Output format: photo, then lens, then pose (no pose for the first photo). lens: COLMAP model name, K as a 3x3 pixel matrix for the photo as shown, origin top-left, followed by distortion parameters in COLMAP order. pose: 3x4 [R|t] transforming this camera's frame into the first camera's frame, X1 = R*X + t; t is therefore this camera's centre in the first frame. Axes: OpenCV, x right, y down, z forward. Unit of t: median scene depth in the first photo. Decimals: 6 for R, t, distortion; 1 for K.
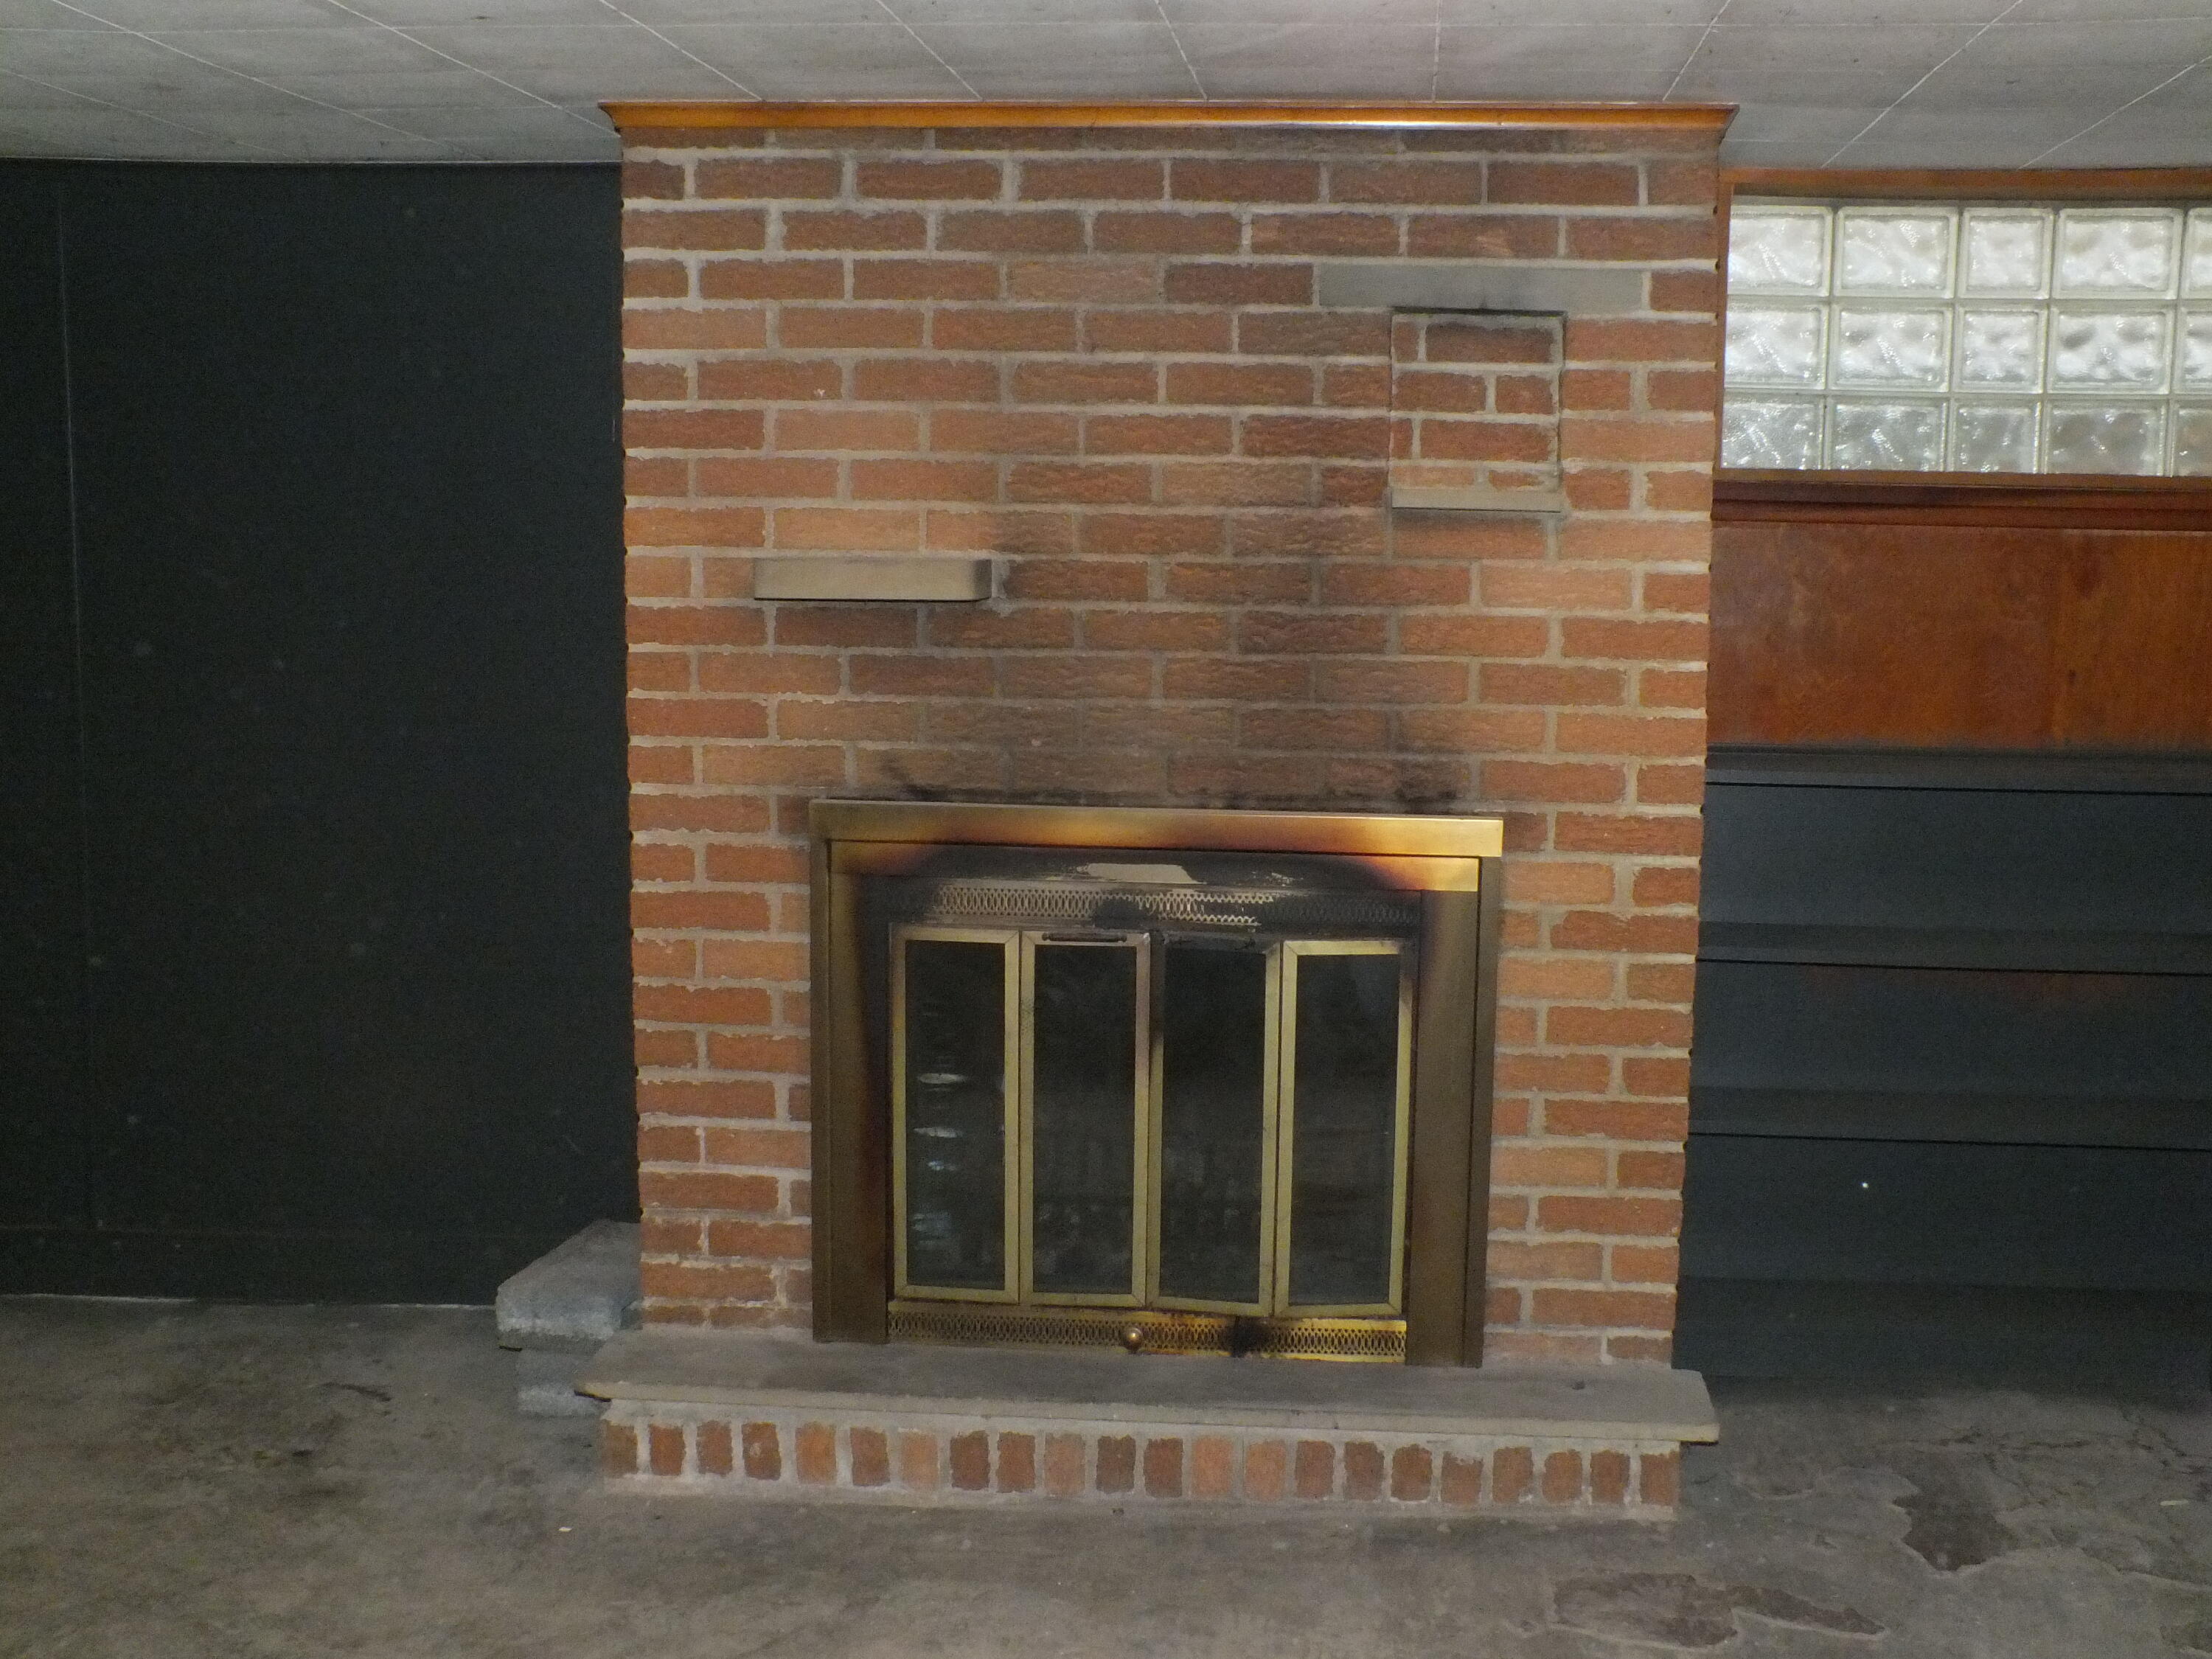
lens RADIAL K [[2700.0, 0, 1105.2], [0, 2700.0, 845.1], [0, 0, 1]] dist [-0.109742, 0.000000]
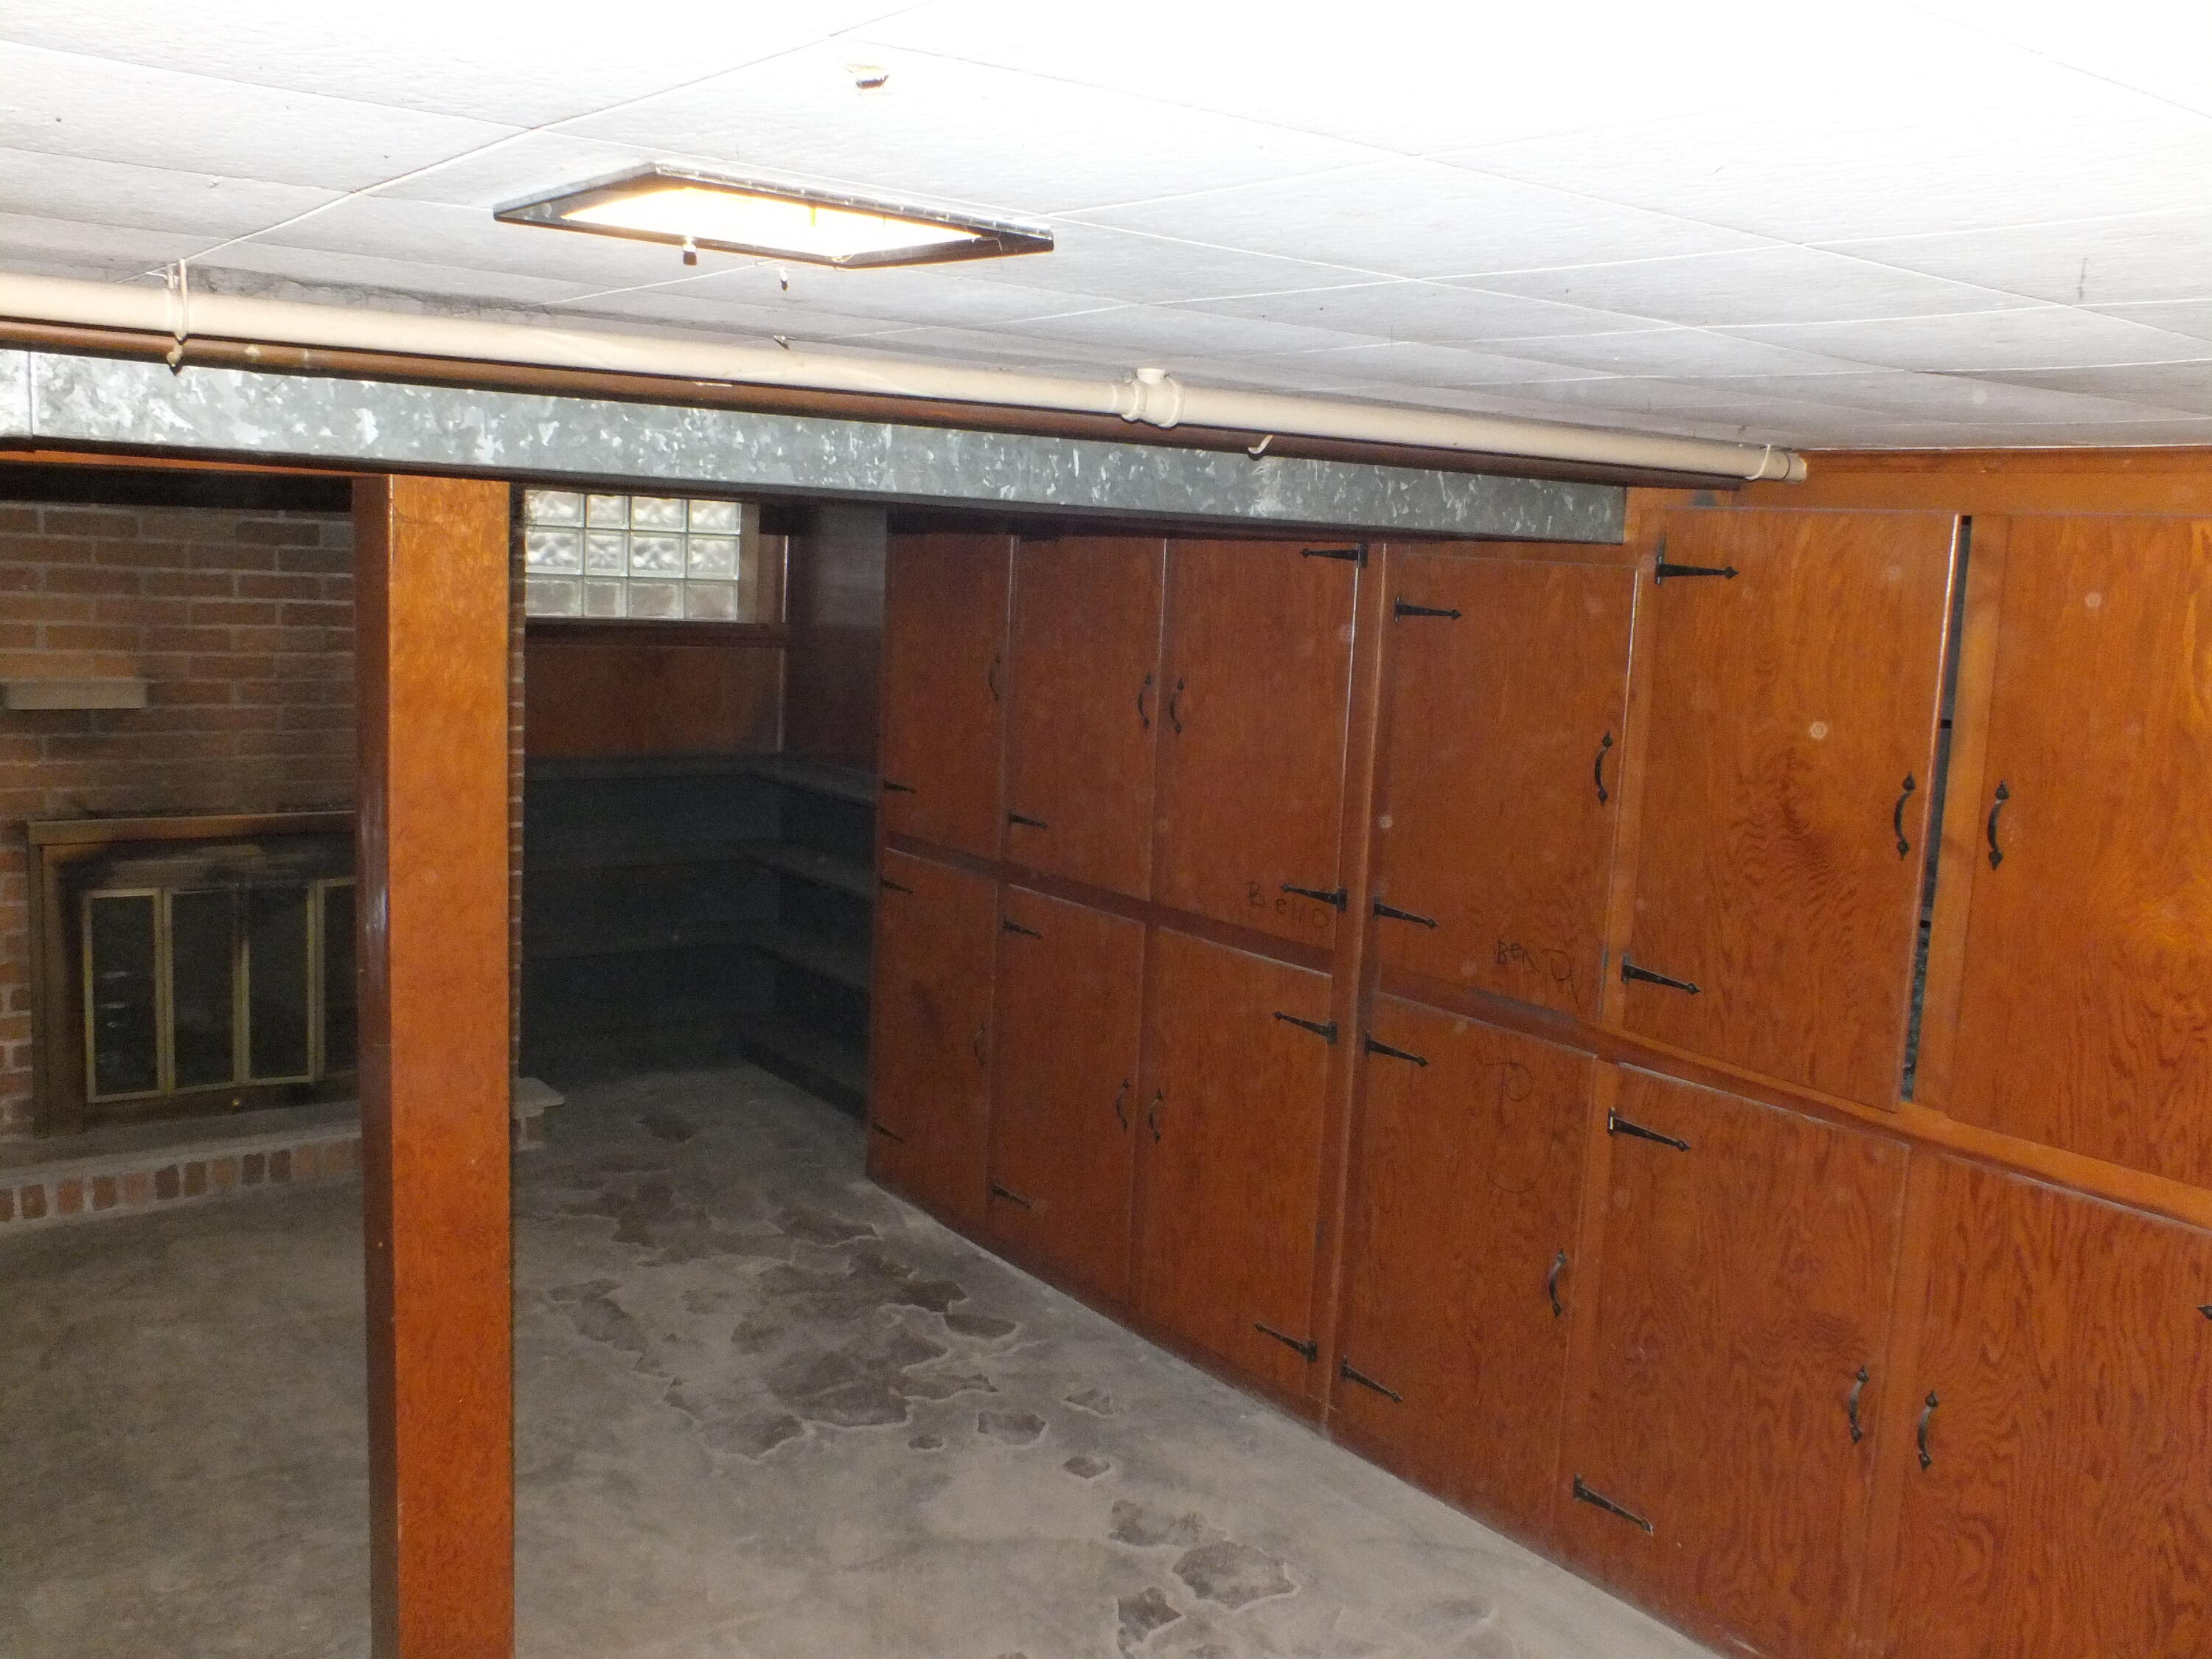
lens RADIAL K [[1950.8, 0, 1116.8], [0, 1950.8, 827.5], [0, 0, 1]] dist [-0.039390, 0.004814]
pose [[0.744601, -0.068056, 0.664031, -0.417100], [0.051121, 0.997681, 0.044927, -0.034201], [-0.665549, 0.000493, 0.746354, -0.390520]]
